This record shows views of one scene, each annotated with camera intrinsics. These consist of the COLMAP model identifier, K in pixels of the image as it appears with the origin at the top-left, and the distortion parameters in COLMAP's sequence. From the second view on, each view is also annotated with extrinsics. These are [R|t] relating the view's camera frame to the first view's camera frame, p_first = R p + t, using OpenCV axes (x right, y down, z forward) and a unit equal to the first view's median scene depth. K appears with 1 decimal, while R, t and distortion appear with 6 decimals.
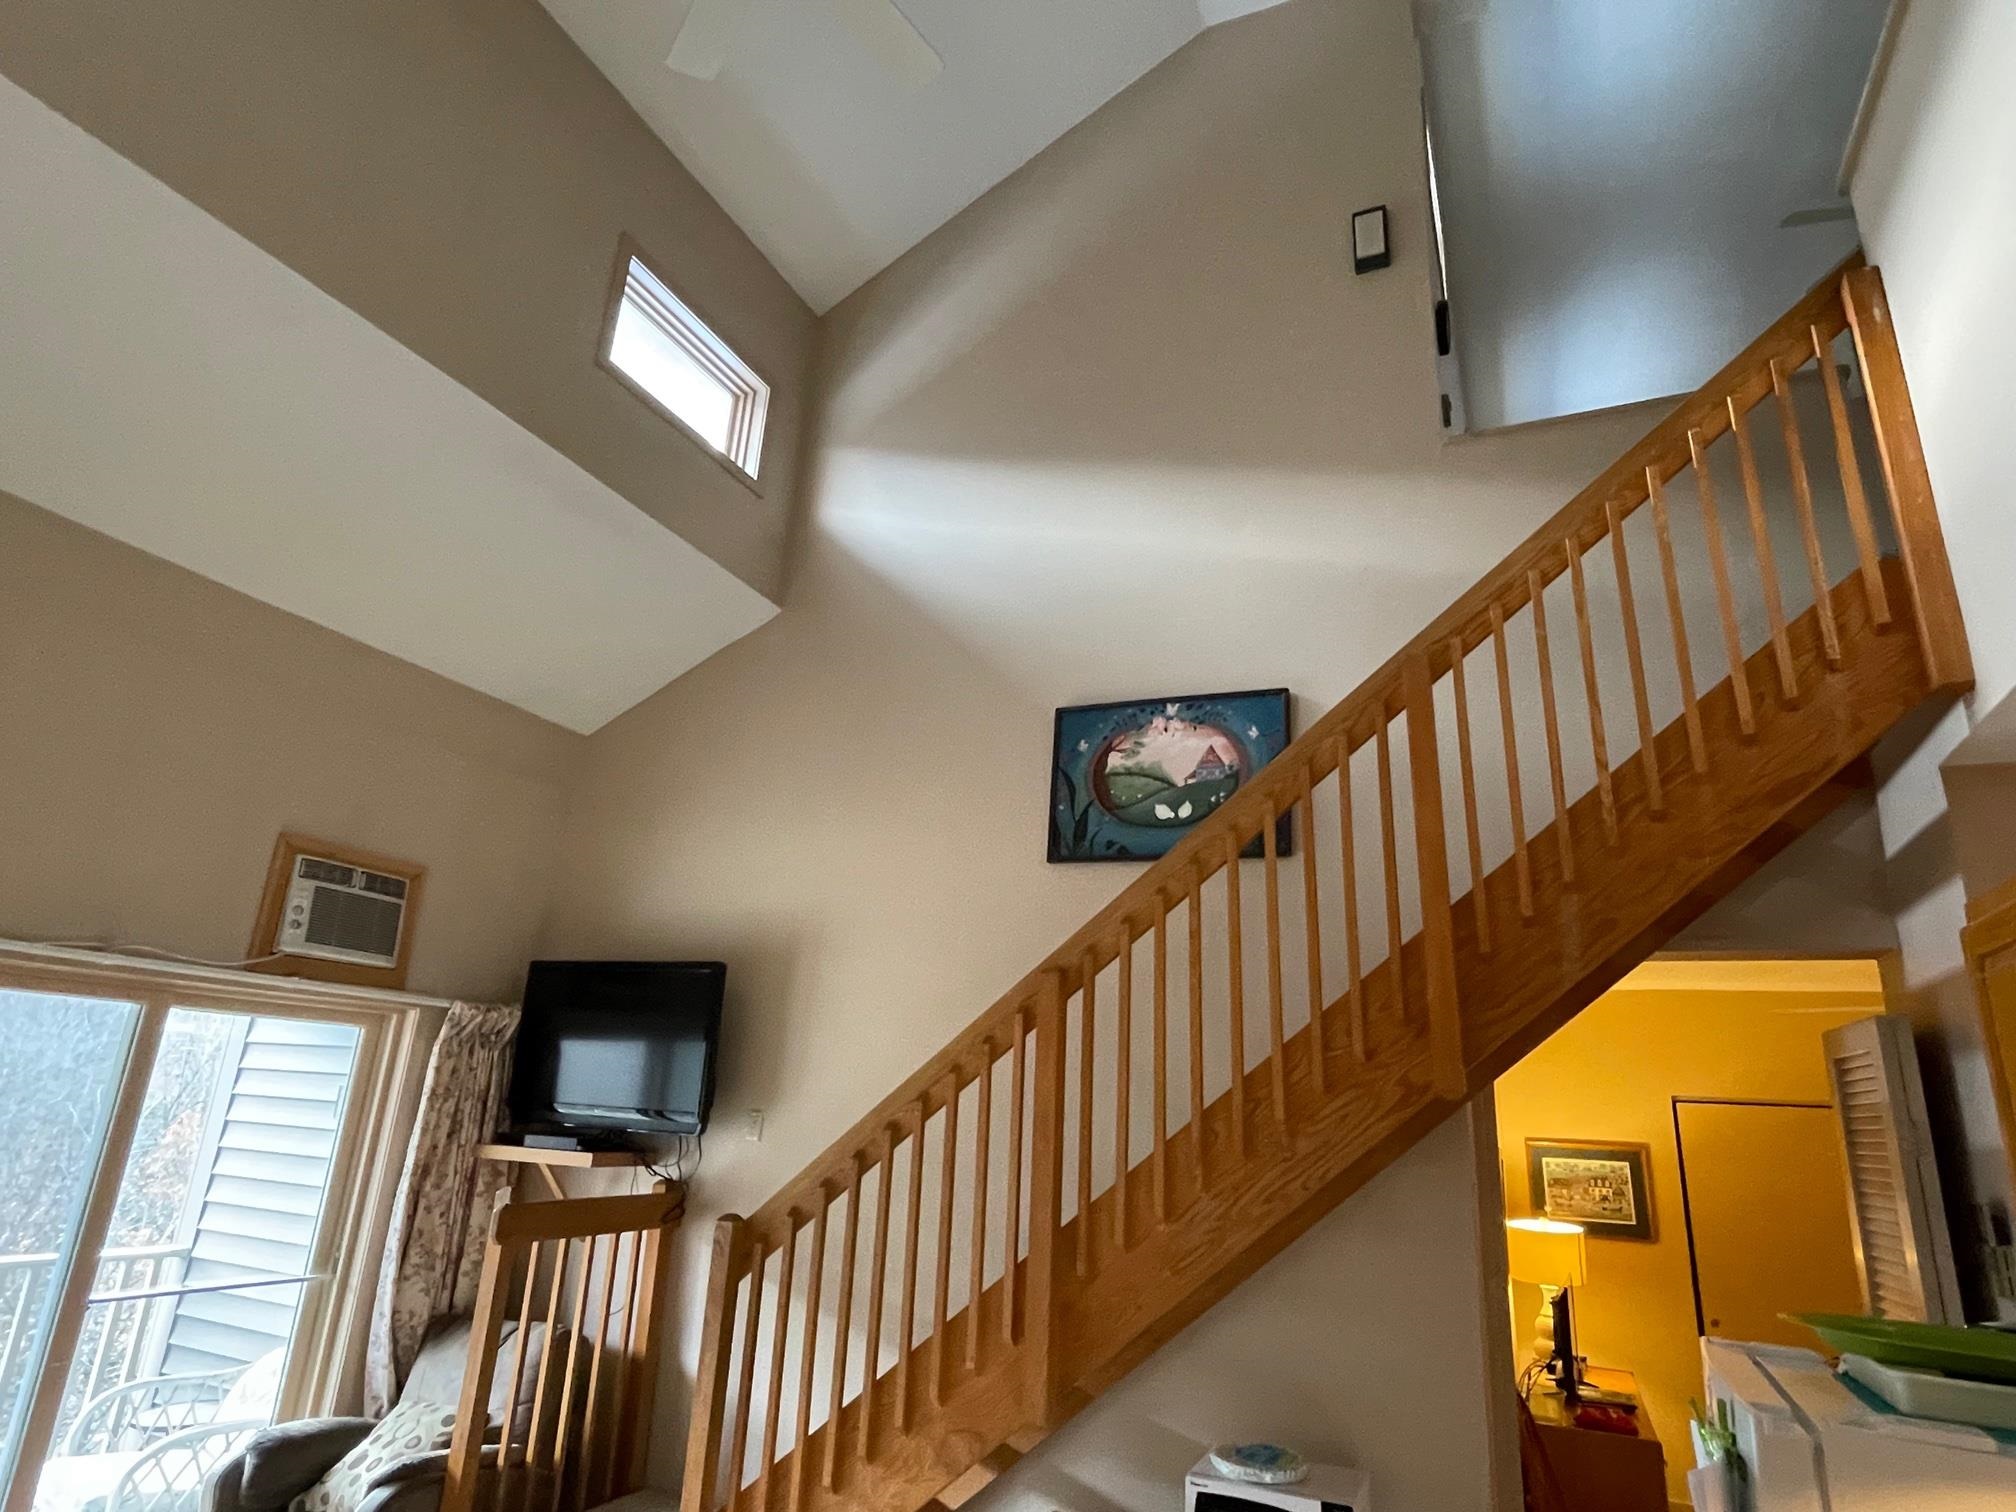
lens RADIAL K [[1129.8, 0, 1011.0], [0, 1129.8, 750.7], [0, 0, 1]] dist [-0.000830, -0.000507]
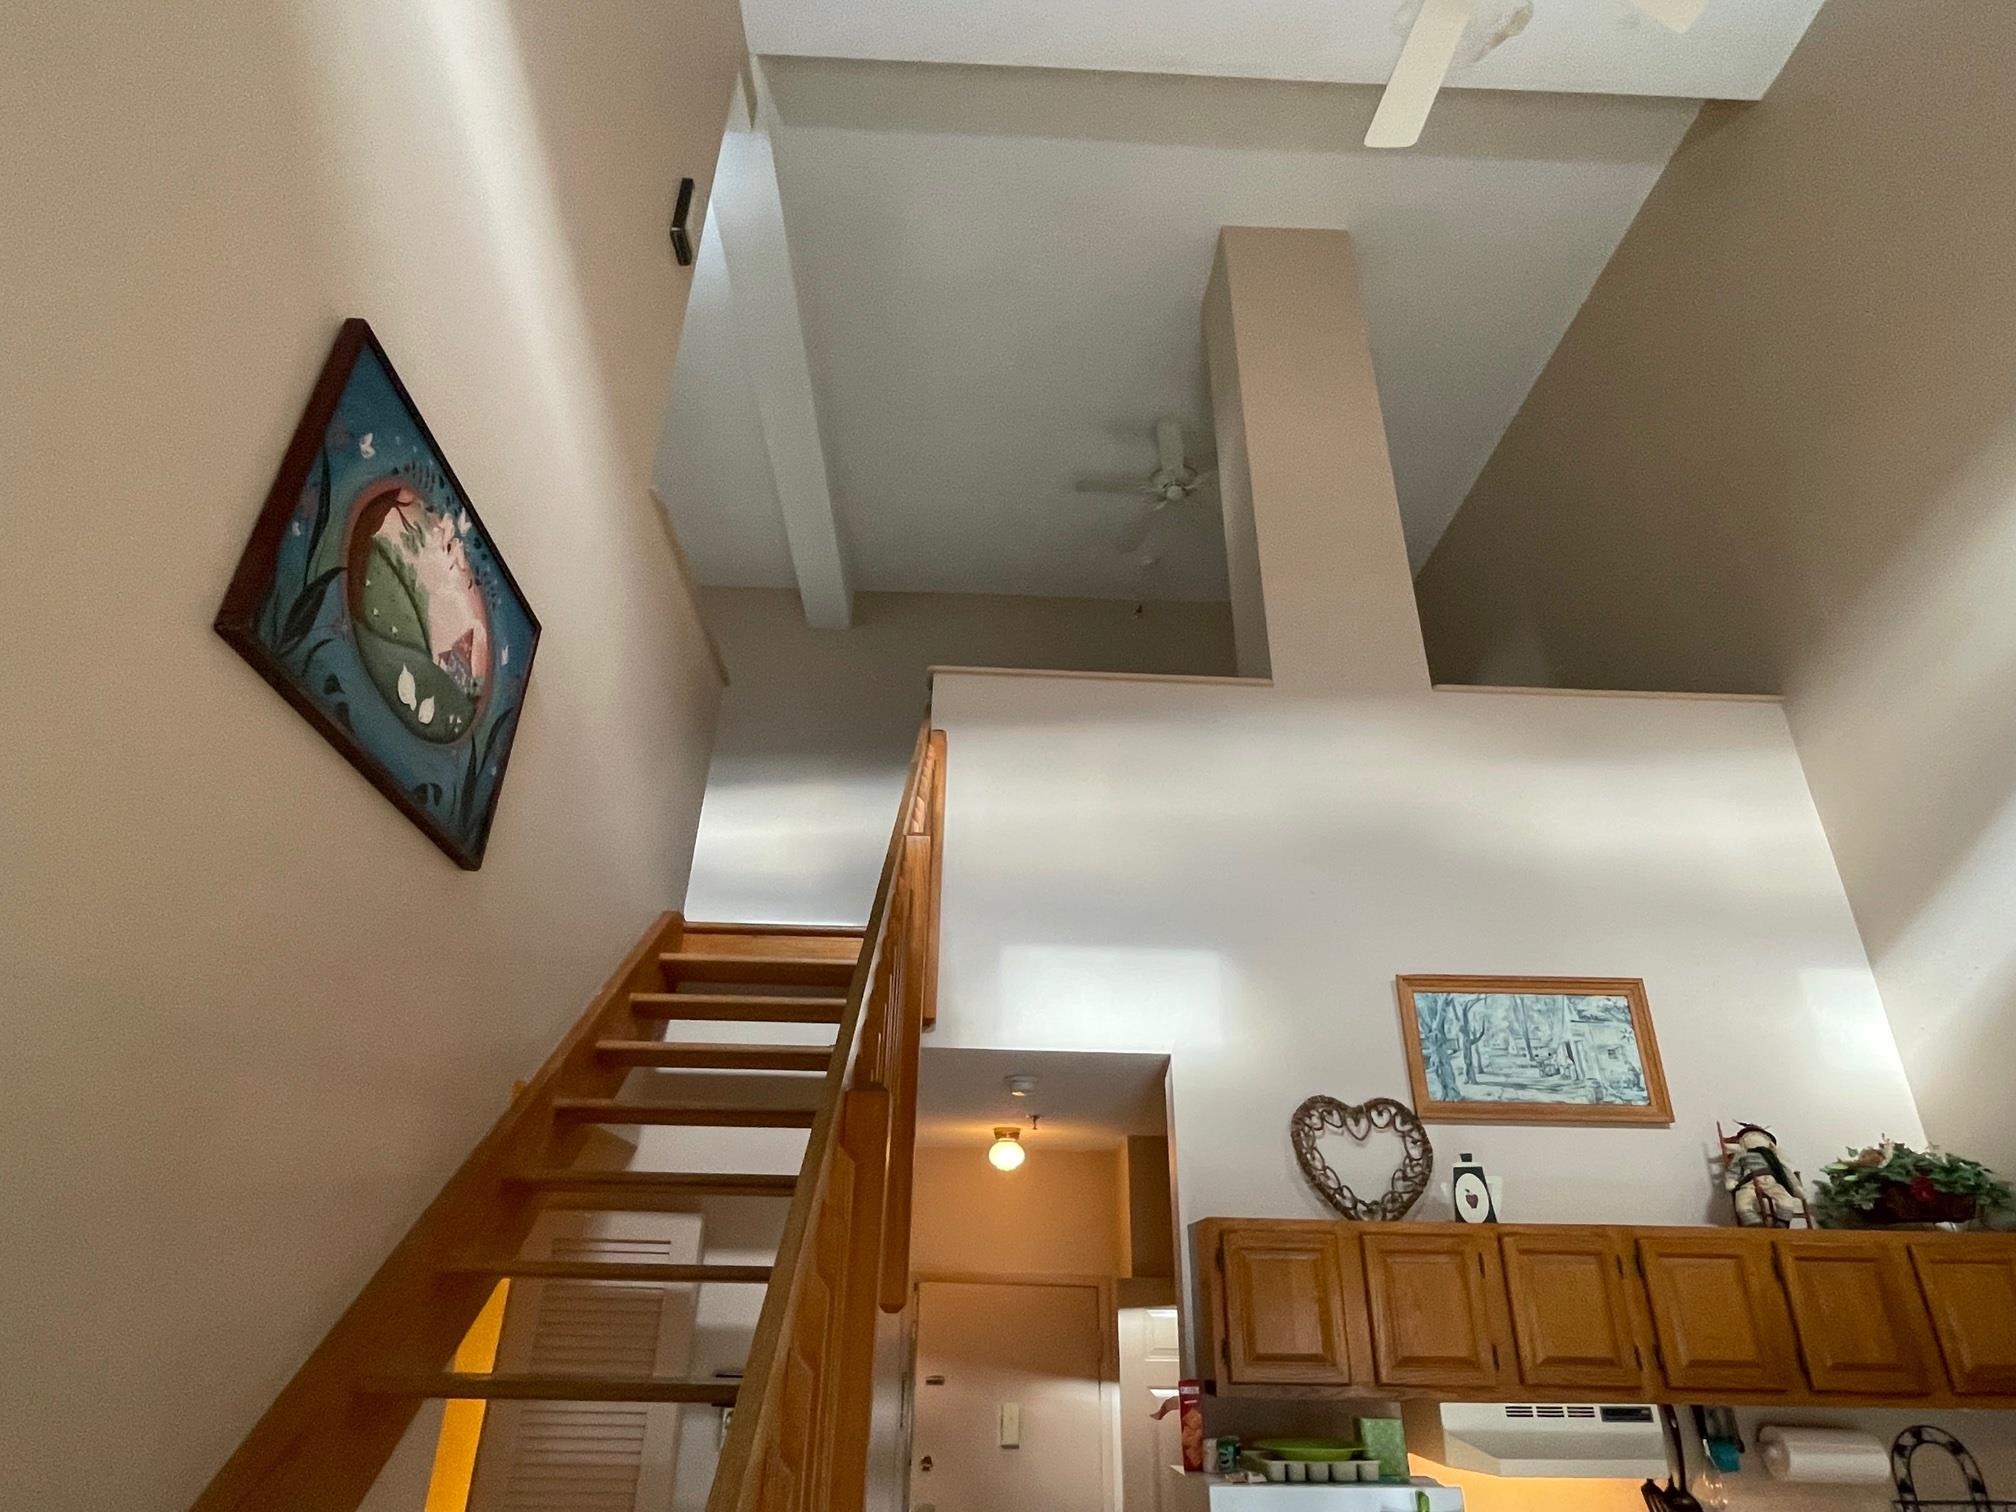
lens RADIAL K [[1129.8, 0, 1011.0], [0, 1129.8, 750.7], [0, 0, 1]] dist [-0.000830, -0.000507]
pose [[-0.450956, 0.352311, 0.820071, -0.372805], [-0.309145, 0.800272, -0.513804, 0.243175], [-0.837298, -0.485223, -0.251972, 0.870333]]
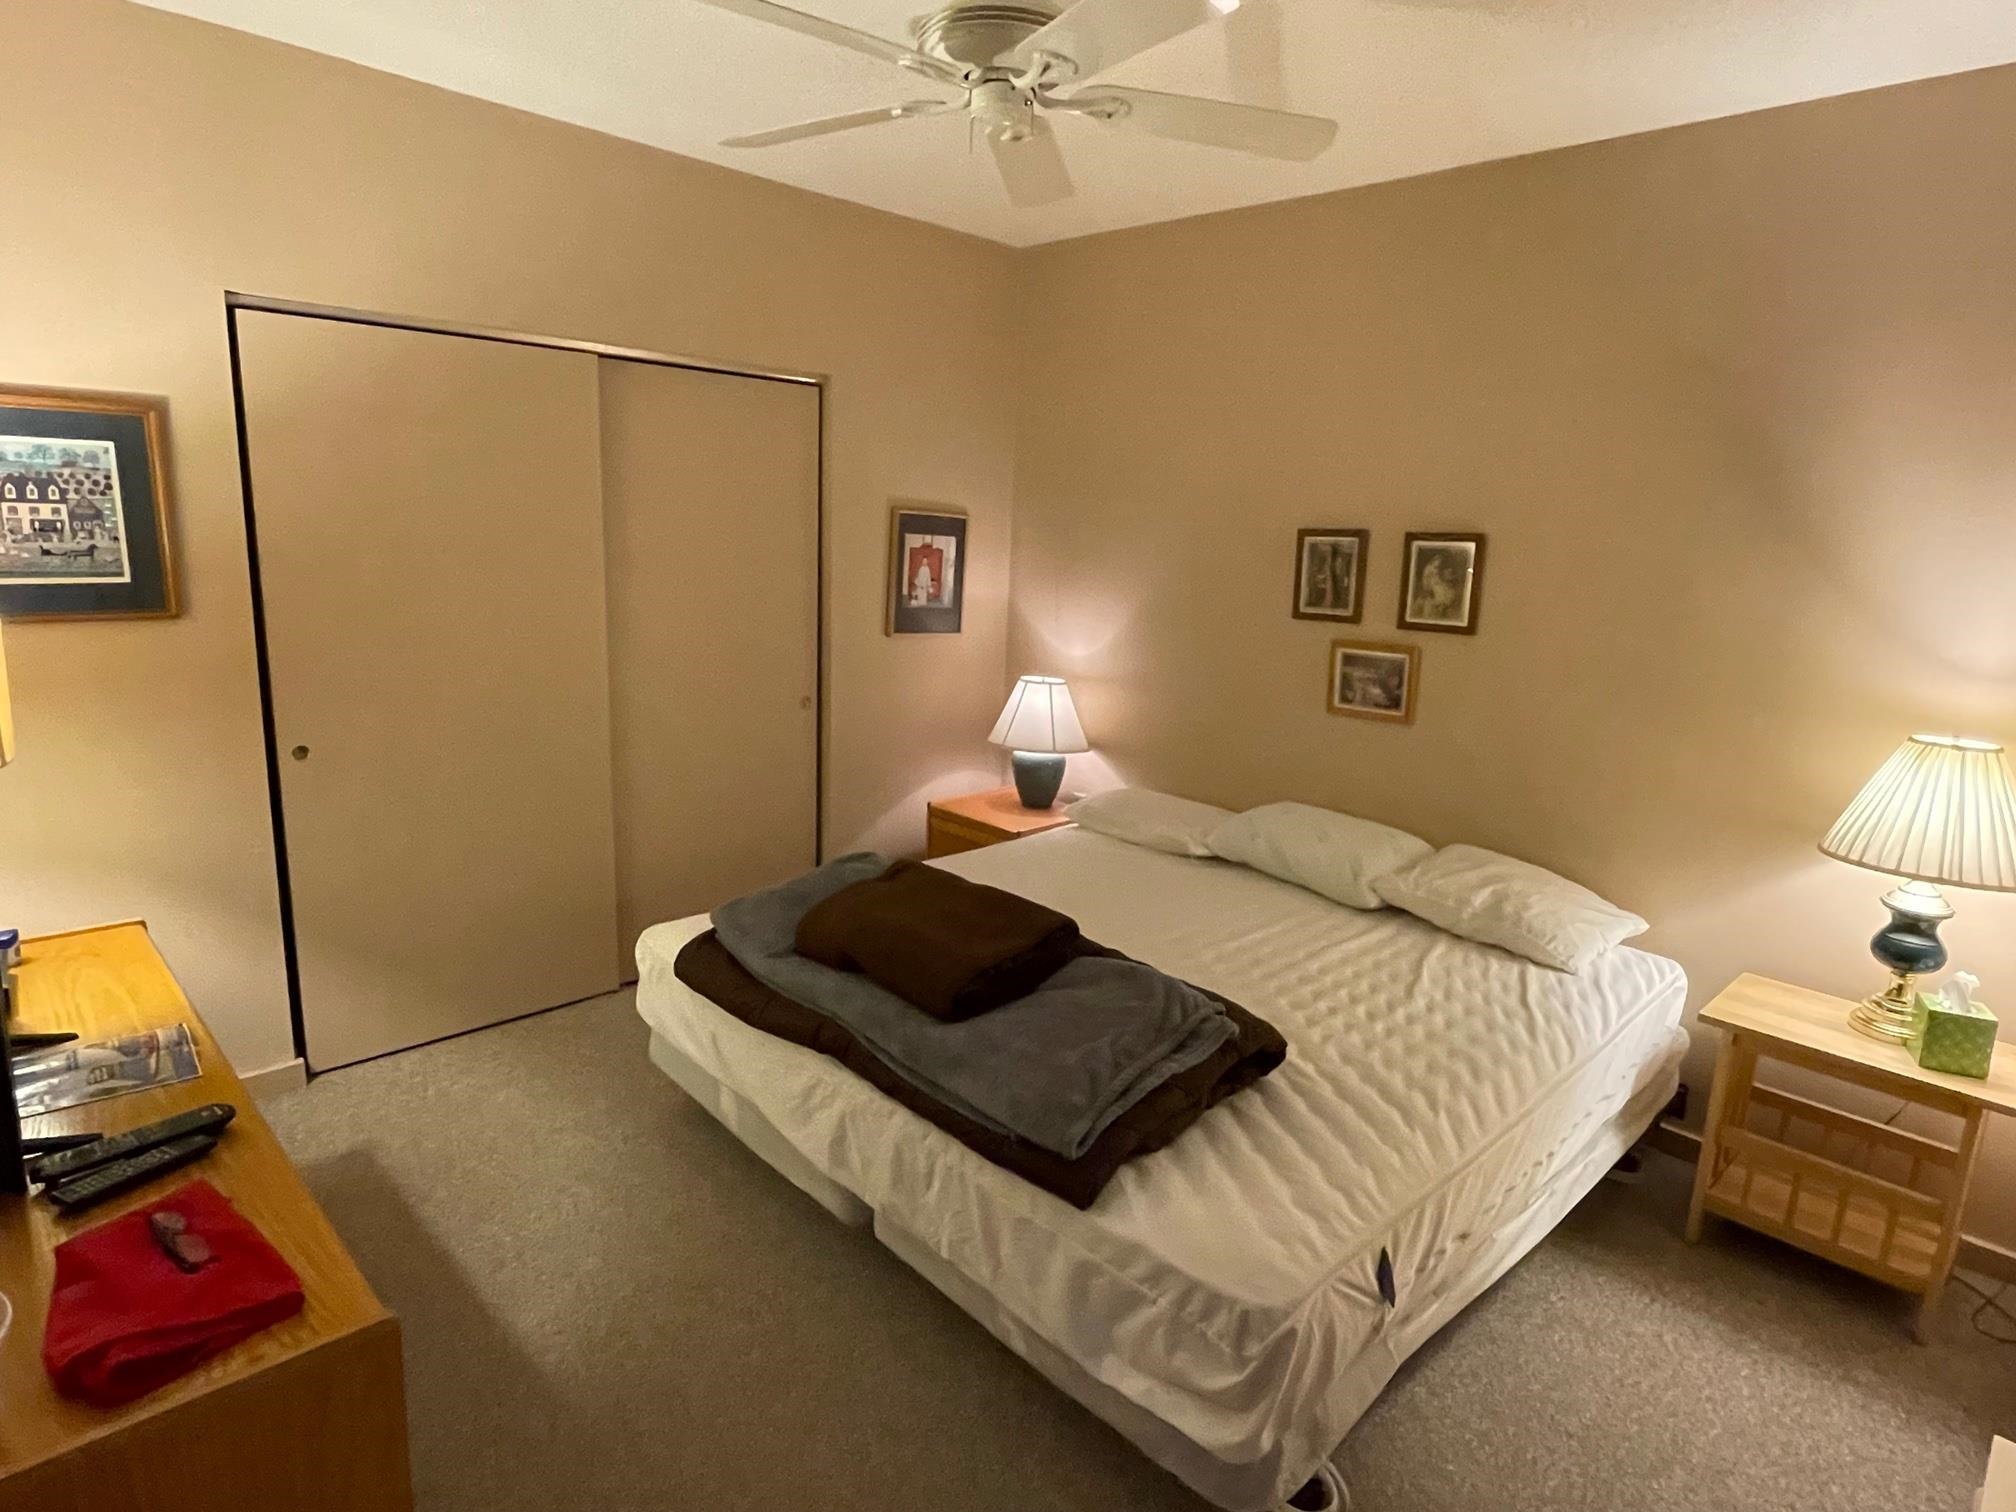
lens RADIAL K [[1129.8, 0, 1011.0], [0, 1129.8, 750.7], [0, 0, 1]] dist [-0.000830, -0.000507]
pose [[0.360066, -0.229141, 0.904349, 0.407354], [-0.308412, 0.885630, 0.347192, 0.337364], [-0.880474, -0.403924, 0.248216, 0.862911]]
